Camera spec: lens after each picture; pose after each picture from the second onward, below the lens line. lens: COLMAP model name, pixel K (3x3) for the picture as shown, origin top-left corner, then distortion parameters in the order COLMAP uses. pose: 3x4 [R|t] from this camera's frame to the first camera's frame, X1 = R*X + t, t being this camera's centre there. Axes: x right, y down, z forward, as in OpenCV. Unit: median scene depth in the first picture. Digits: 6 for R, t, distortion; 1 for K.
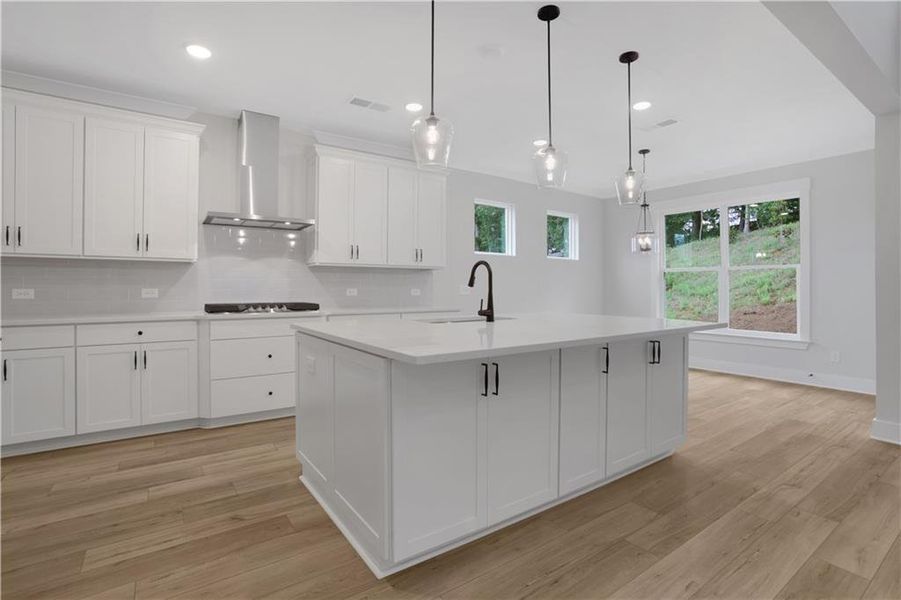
lens RADIAL K [[428.3, 0, 446.5], [0, 428.3, 290.0], [0, 0, 1]] dist [-0.063453, 0.025894]
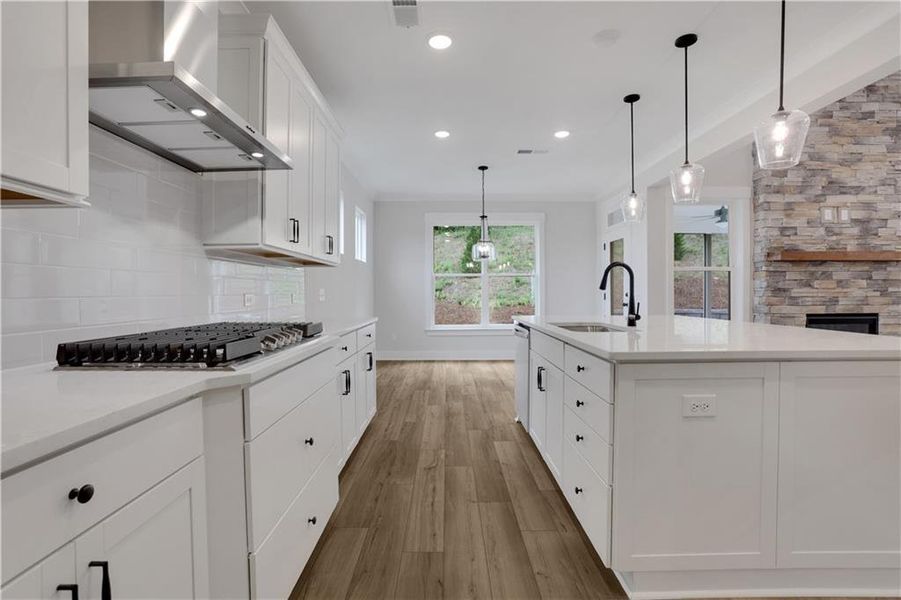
lens RADIAL K [[425.9, 0, 448.3], [0, 425.9, 295.7], [0, 0, 1]] dist [-0.067072, 0.026799]
pose [[0.564934, -0.010756, 0.825066, -0.645041], [0.008042, 0.999939, 0.007529, -0.003062], [-0.825097, 0.002382, 0.564986, 0.572782]]
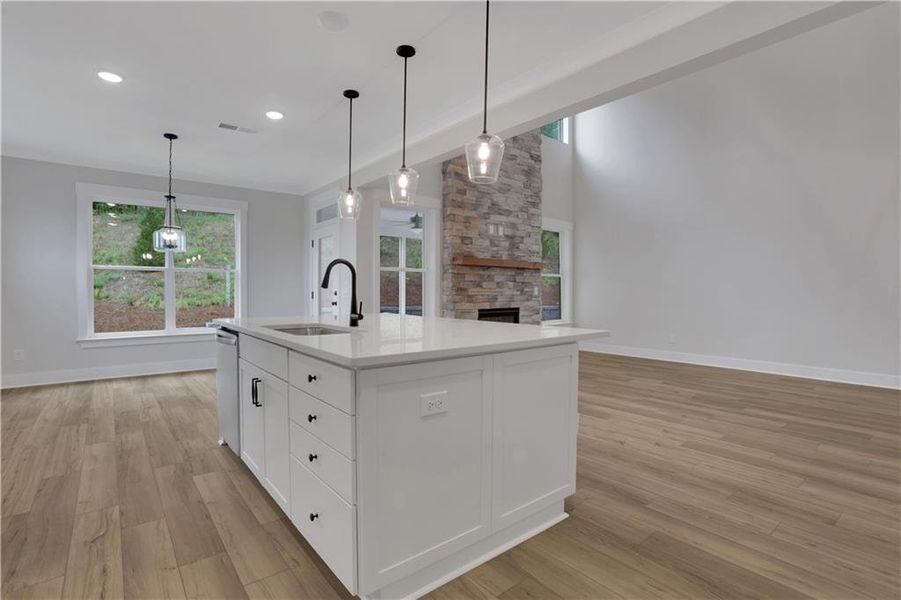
lens RADIAL K [[434.4, 0, 447.1], [0, 434.4, 296.1], [0, 0, 1]] dist [-0.075542, 0.034907]
pose [[-0.074928, -0.015356, 0.997071, -0.600652], [0.001854, 0.999878, 0.015538, -0.003616], [-0.997187, 0.003013, -0.074891, 0.617994]]
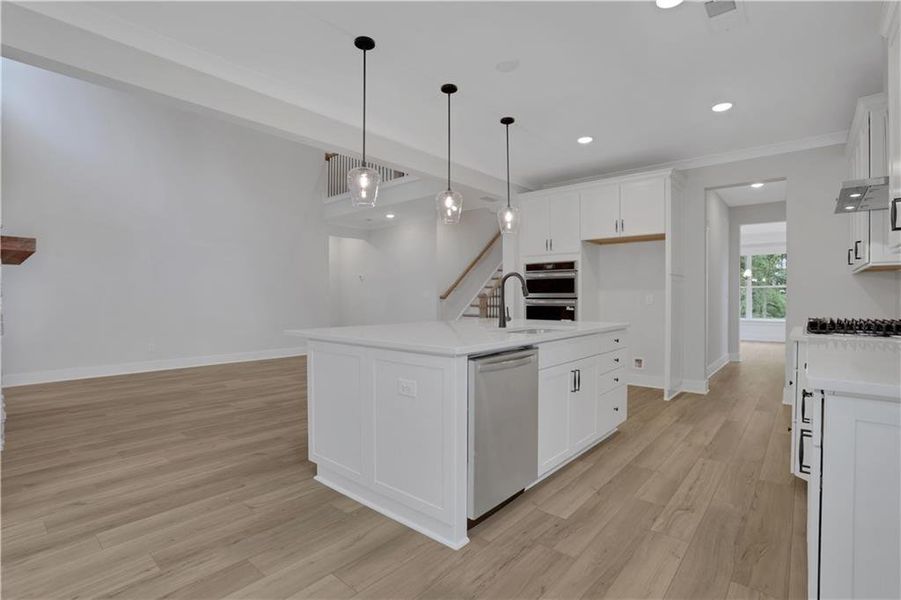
lens RADIAL K [[434.4, 0, 447.1], [0, 434.4, 296.1], [0, 0, 1]] dist [-0.075542, 0.034907]
pose [[-0.967514, -0.003672, -0.252792, 0.377795], [-0.004093, 0.999991, 0.001138, -0.005481], [0.252785, 0.002136, -0.967520, 1.470168]]
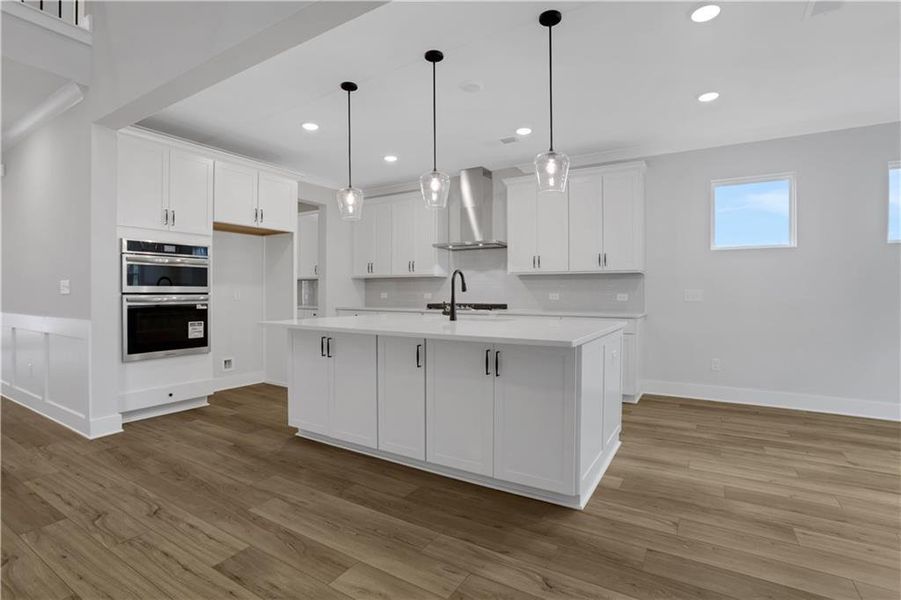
lens RADIAL K [[428.7, 0, 450.5], [0, 428.7, 300.0], [0, 0, 1]] dist [-0.066951, 0.025380]
pose [[0.411424, 0.014613, -0.911327, 0.851366], [-0.005240, 0.999893, 0.013667, 0.000096], [0.911429, -0.000848, 0.411456, 0.353669]]
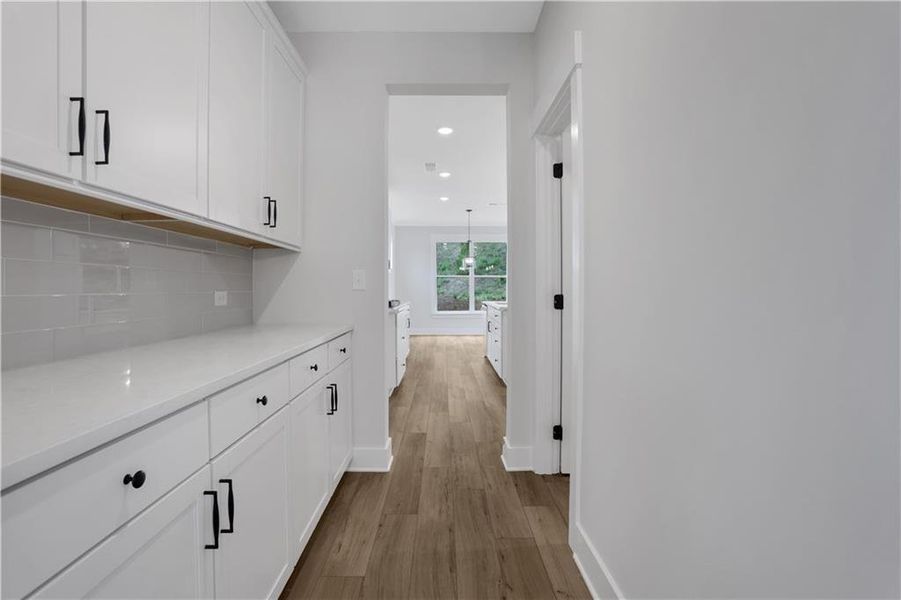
lens RADIAL K [[425.9, 0, 448.3], [0, 425.9, 295.7], [0, 0, 1]] dist [-0.067072, 0.026799]
pose [[0.557547, -0.018021, 0.829950, -1.359566], [0.007831, 0.999834, 0.016449, -0.002795], [-0.830108, -0.002672, 0.557596, 0.100223]]
